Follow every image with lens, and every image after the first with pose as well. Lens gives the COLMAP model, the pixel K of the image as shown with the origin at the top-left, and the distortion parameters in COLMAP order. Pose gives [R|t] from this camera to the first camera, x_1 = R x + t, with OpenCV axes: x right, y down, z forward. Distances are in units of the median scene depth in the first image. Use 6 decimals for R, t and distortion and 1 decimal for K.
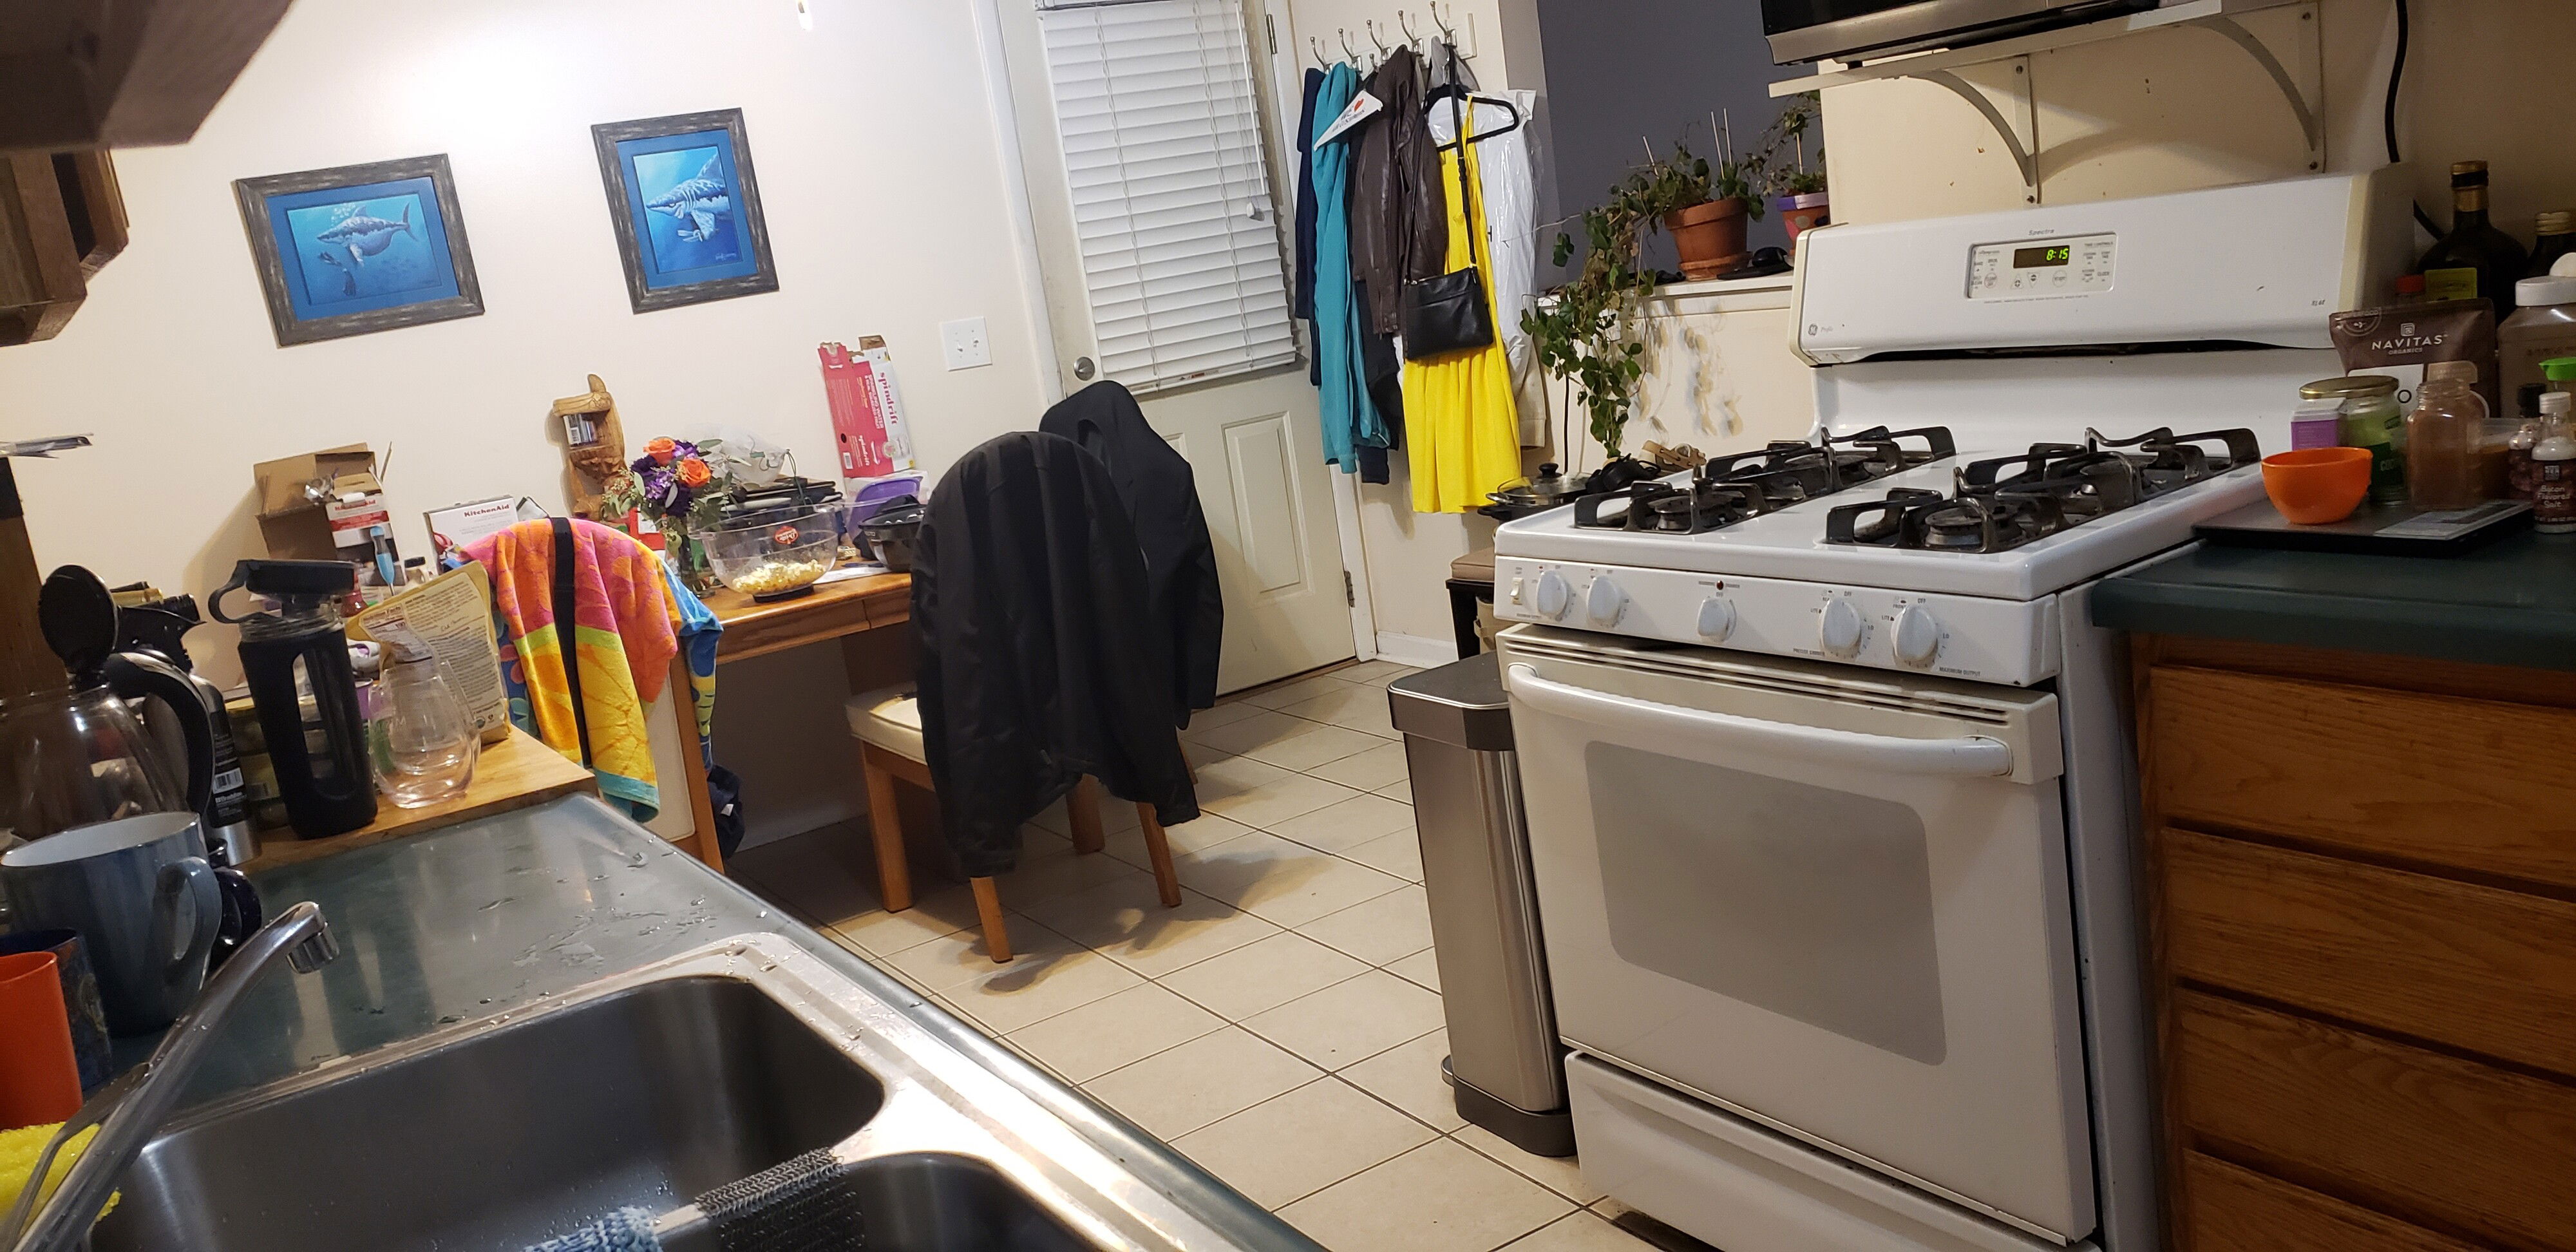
lens RADIAL K [[1982.8, 0, 1303.4], [0, 1982.8, 630.8], [0, 0, 1]] dist [0.124328, -0.278012]
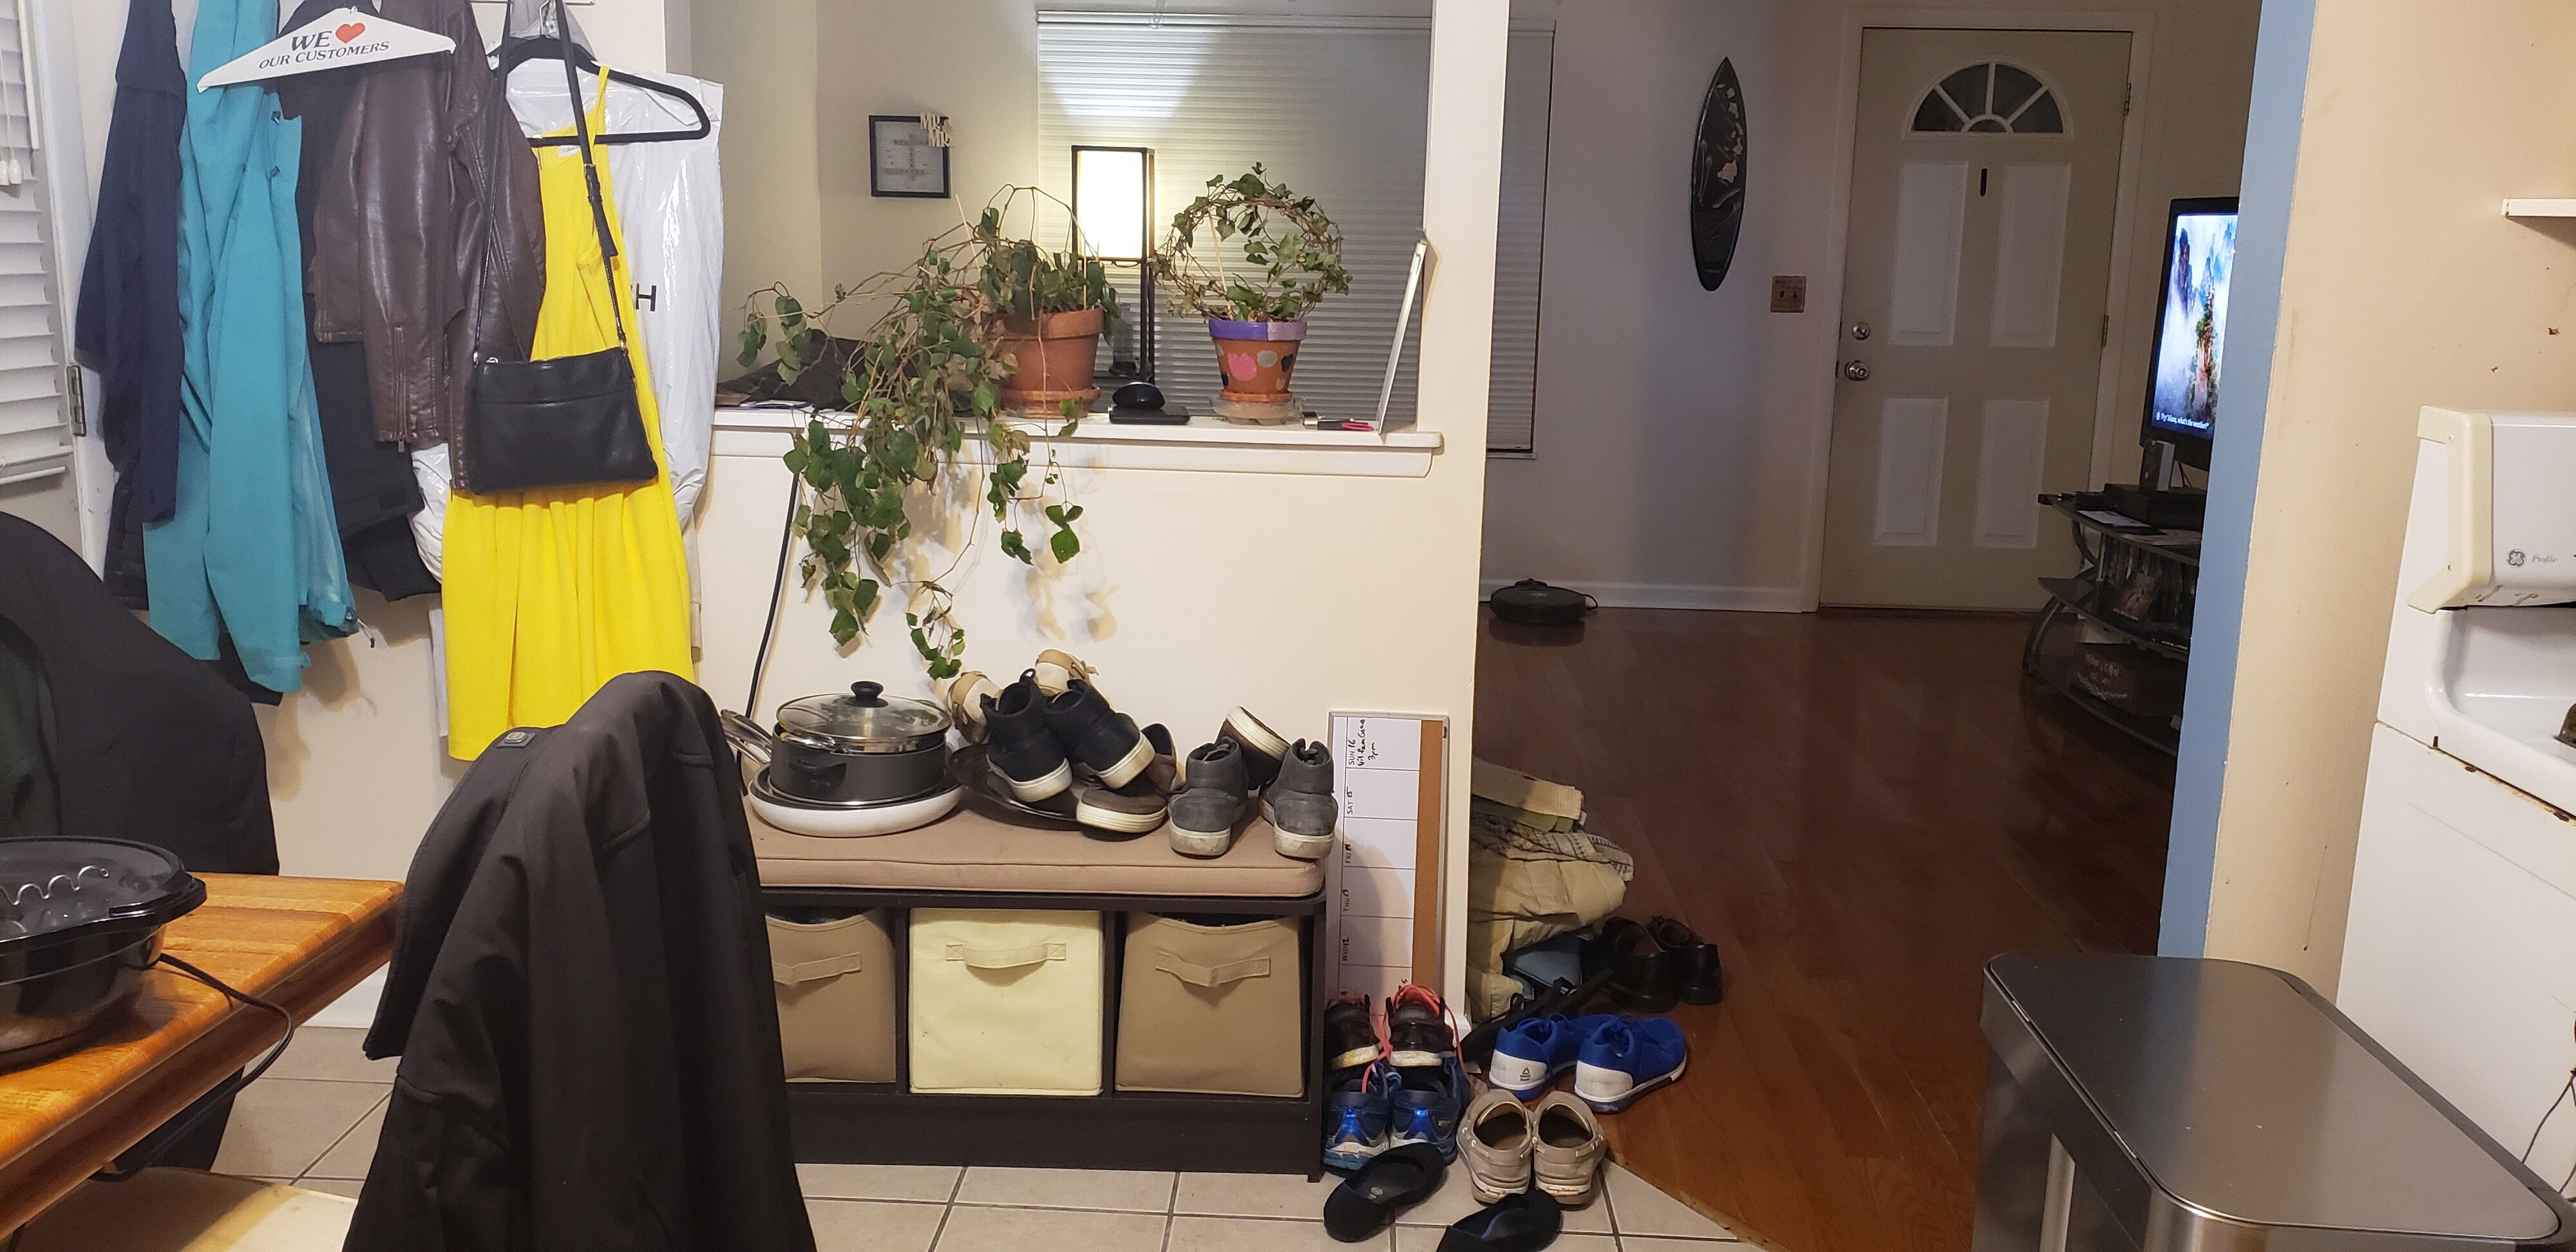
lens RADIAL K [[1982.8, 0, 1303.4], [0, 1982.8, 630.8], [0, 0, 1]] dist [0.124328, -0.278012]
pose [[0.601964, 0.012504, 0.798426, -0.269061], [0.046659, 0.997618, -0.050801, -0.057892], [-0.797159, 0.067834, 0.599947, 0.479984]]
